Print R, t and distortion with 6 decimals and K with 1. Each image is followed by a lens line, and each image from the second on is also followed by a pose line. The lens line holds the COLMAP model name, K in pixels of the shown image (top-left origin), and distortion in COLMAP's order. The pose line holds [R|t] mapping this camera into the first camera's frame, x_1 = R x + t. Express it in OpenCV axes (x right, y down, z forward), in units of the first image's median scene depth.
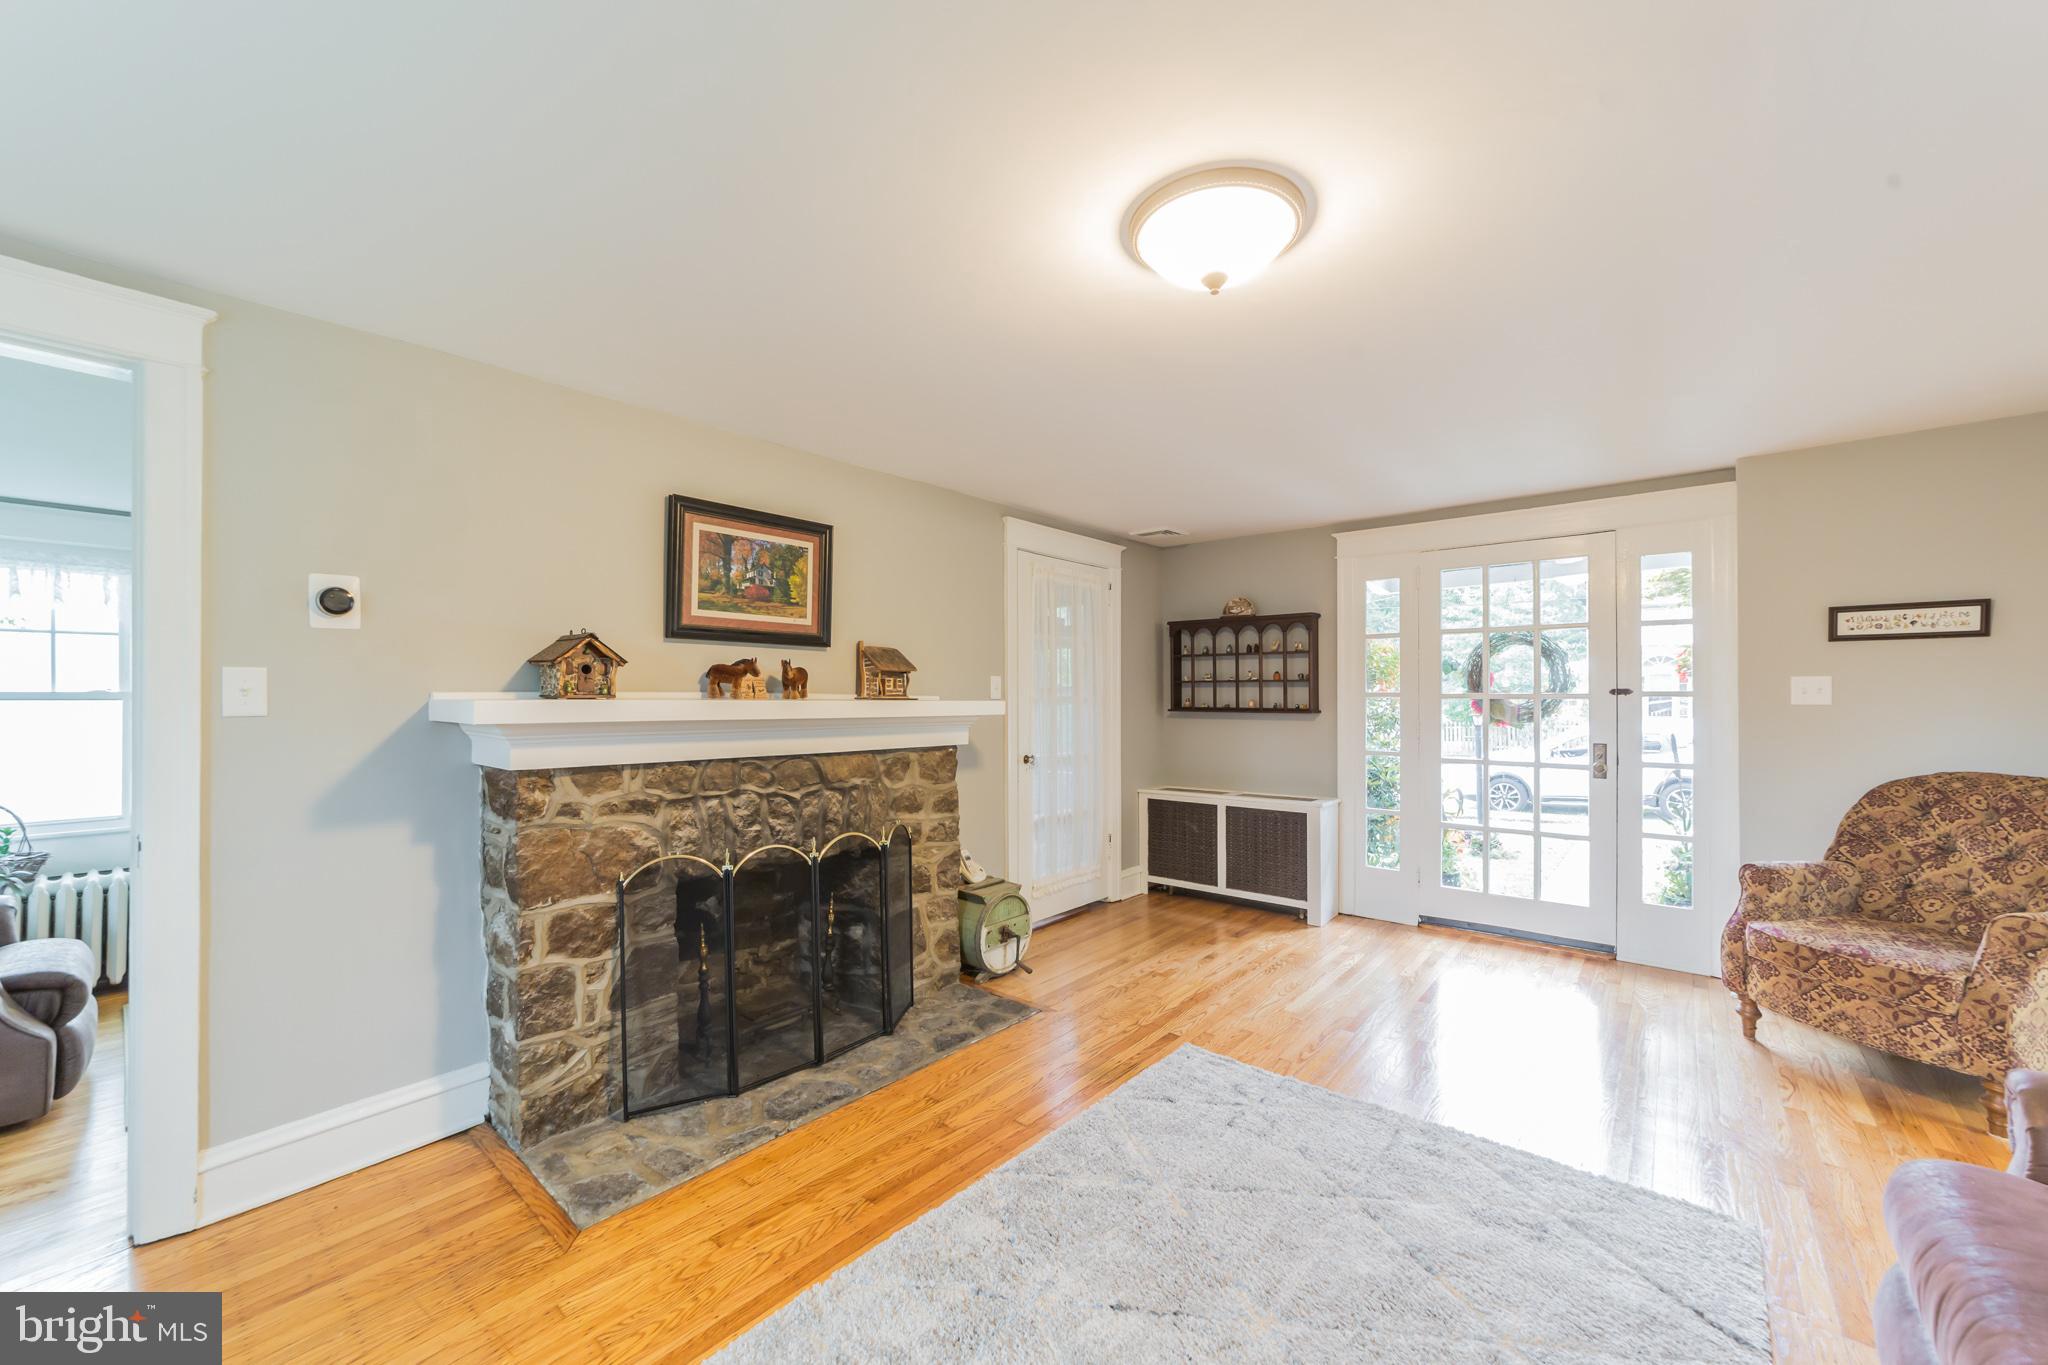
lens RADIAL K [[791.2, 0, 1026.4], [0, 791.2, 688.6], [0, 0, 1]] dist [-0.008116, 0.001852]
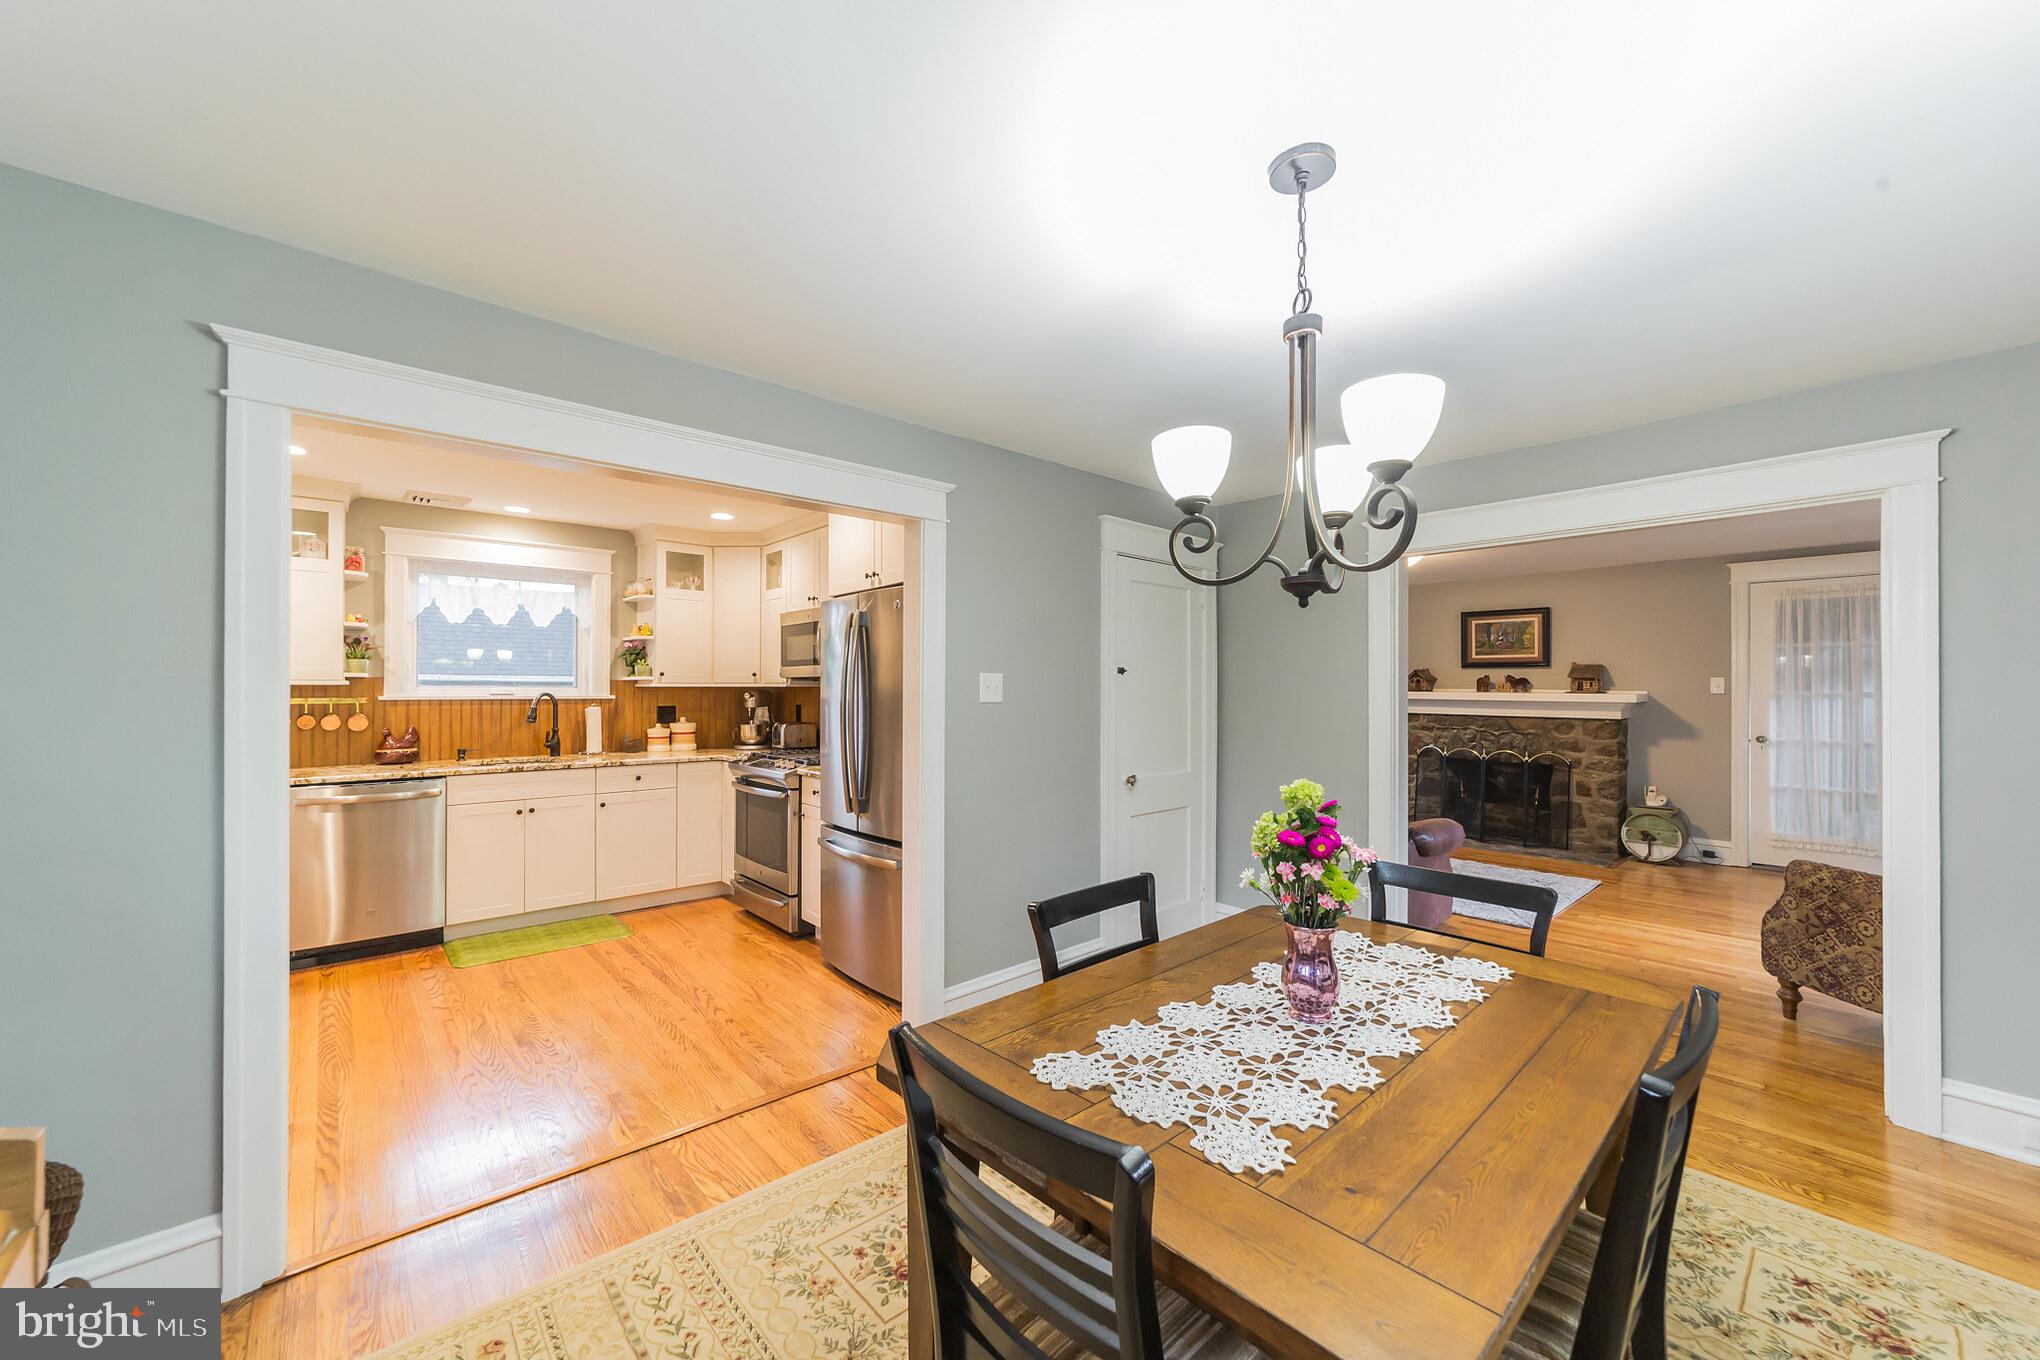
lens RADIAL K [[785.8, 0, 1011.7], [0, 785.8, 684.8], [0, 0, 1]] dist [-0.009136, 0.000706]
pose [[-0.140563, -0.002400, -0.990069, 2.045932], [0.007029, 0.999969, -0.003422, -0.009506], [0.990047, -0.007440, -0.140541, -0.086775]]
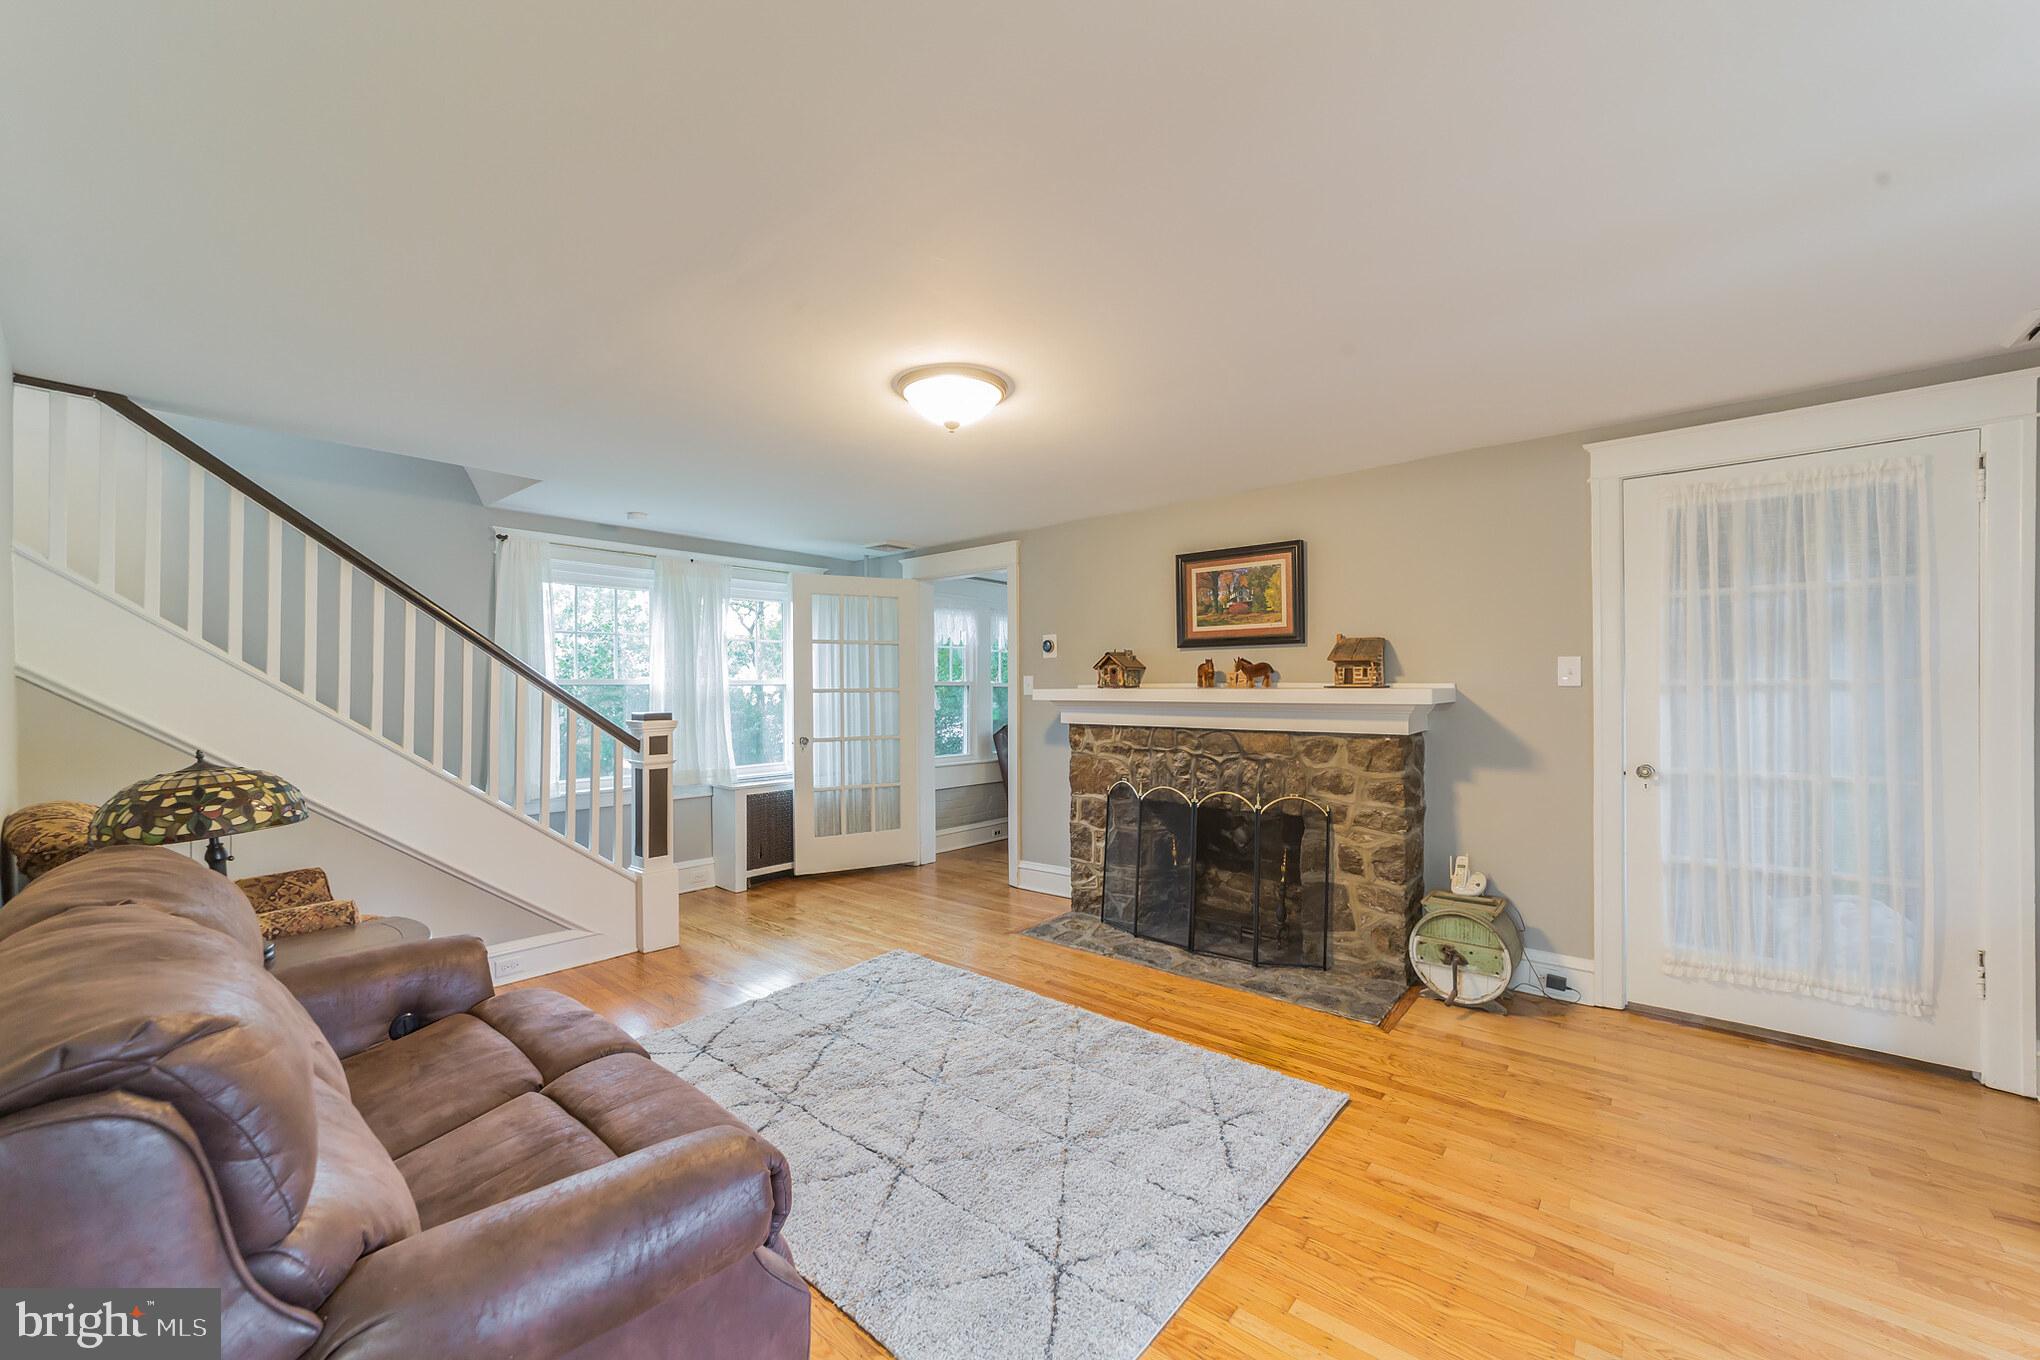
lens RADIAL K [[785.8, 0, 1017.4], [0, 785.8, 690.1], [0, 0, 1]] dist [-0.009136, 0.000706]
pose [[0.003463, -0.000405, -0.999994, 0.967565], [0.015033, 0.999887, -0.000353, 0.011867], [0.999881, -0.015031, 0.003469, 0.606922]]
